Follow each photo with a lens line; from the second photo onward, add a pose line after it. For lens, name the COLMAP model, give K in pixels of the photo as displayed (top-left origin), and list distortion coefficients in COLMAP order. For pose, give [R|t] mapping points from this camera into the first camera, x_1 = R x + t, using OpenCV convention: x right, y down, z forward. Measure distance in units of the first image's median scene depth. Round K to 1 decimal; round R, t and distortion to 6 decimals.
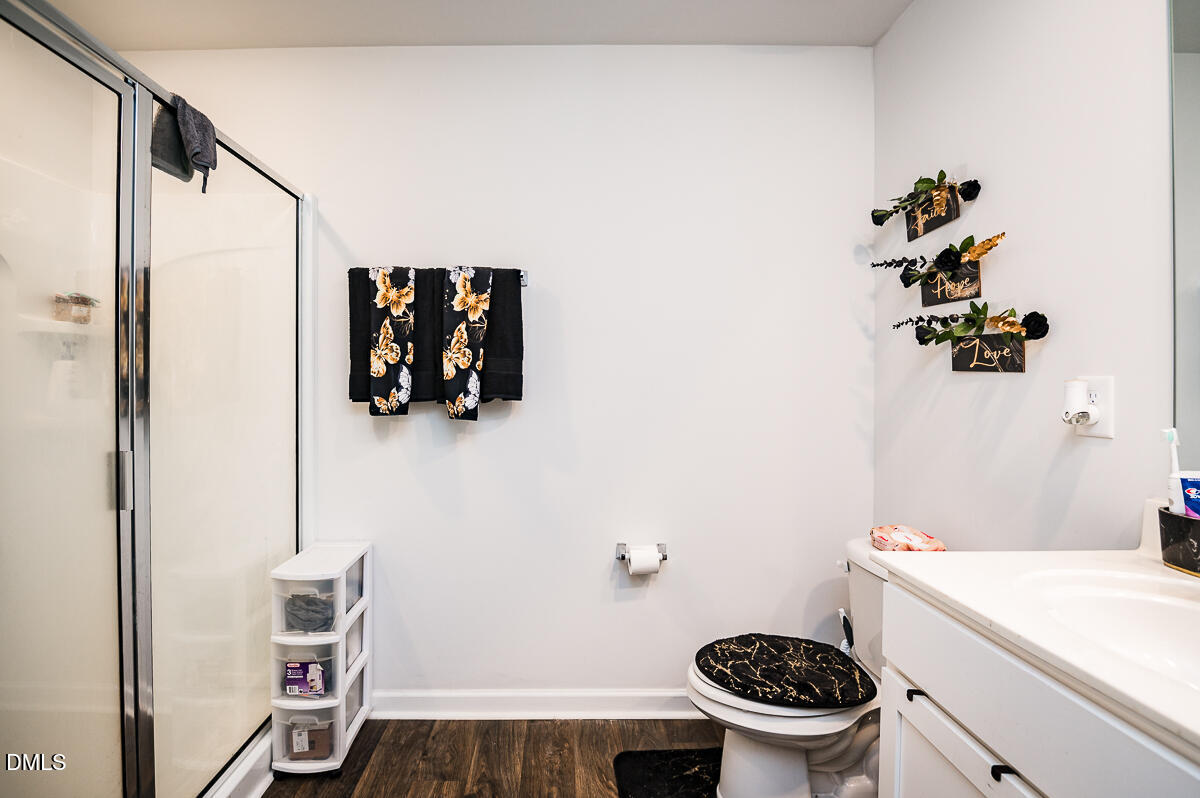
lens RADIAL K [[562.3, 0, 606.6], [0, 562.3, 405.8], [0, 0, 1]] dist [-0.011688, -0.007516]
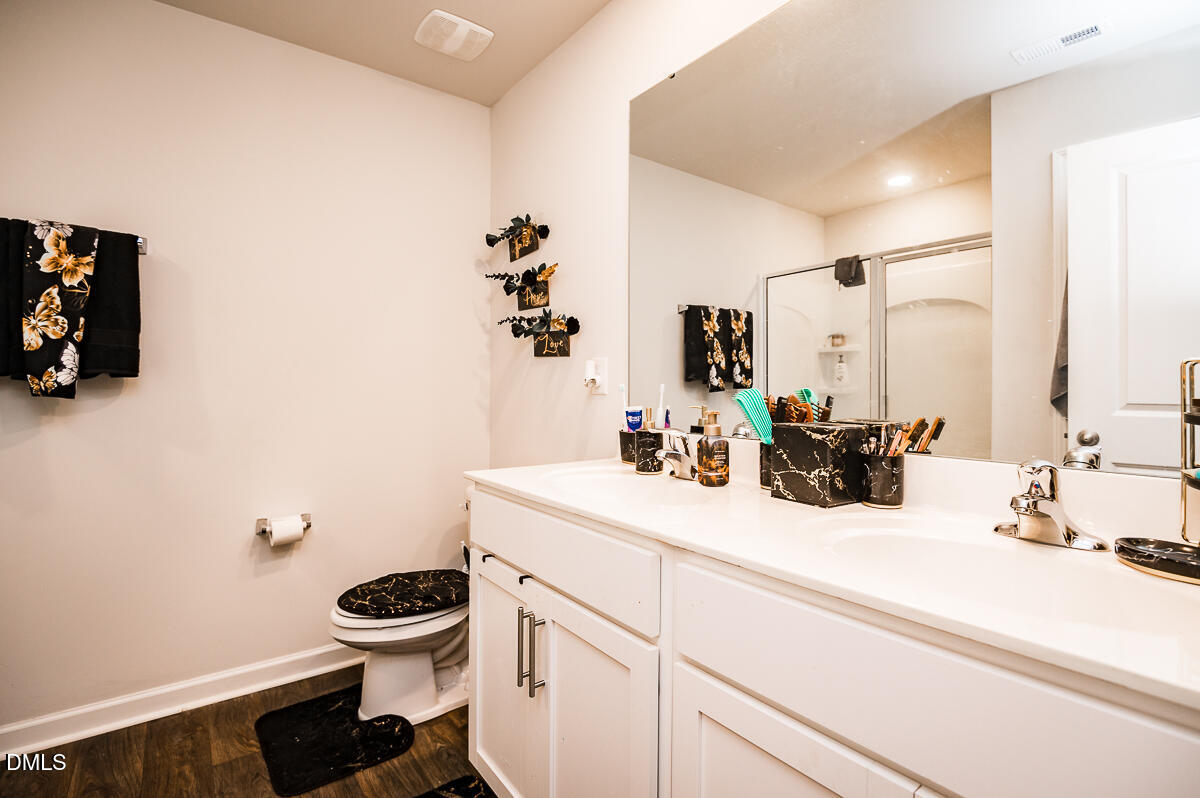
lens RADIAL K [[562.3, 0, 606.6], [0, 562.3, 405.8], [0, 0, 1]] dist [-0.011688, -0.007516]
pose [[0.837637, 0.002837, 0.546219, -0.005466], [0.002297, 0.999959, -0.008717, 0.063761], [-0.546222, 0.008557, 0.837597, -0.248696]]
